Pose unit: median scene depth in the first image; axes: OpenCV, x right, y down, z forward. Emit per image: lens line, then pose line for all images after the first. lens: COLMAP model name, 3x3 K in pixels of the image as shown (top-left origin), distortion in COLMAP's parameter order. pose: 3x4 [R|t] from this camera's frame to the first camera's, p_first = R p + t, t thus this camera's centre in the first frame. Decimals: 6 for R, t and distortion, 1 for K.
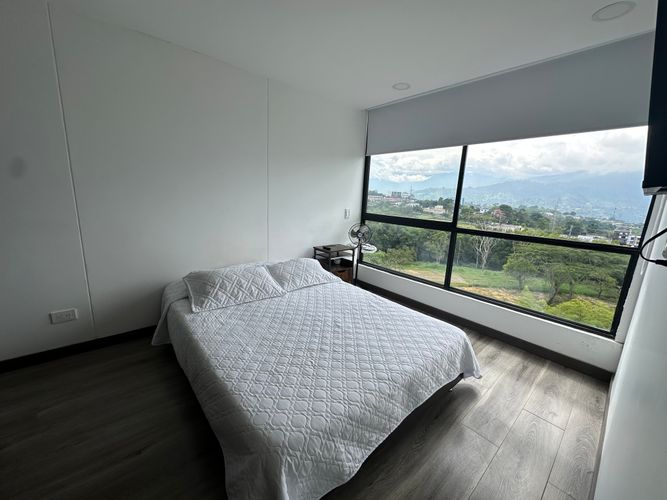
lens RADIAL K [[265.1, 0, 333.7], [0, 265.1, 251.1], [0, 0, 1]] dist [-0.002878, 0.000405]
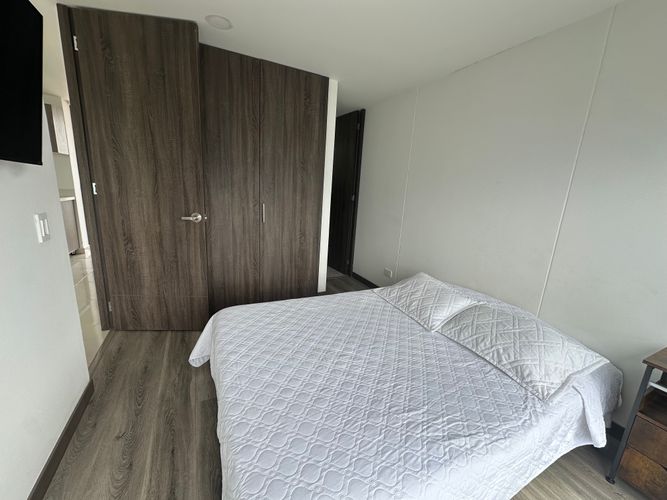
lens RADIAL K [[265.1, 0, 332.2], [0, 265.1, 248.1], [0, 0, 1]] dist [-0.002878, 0.000405]
pose [[-0.254033, 0.144816, -0.956293, 0.697573], [-0.262117, 0.941418, 0.212194, -0.176349], [0.931000, 0.304565, -0.201193, 0.975434]]
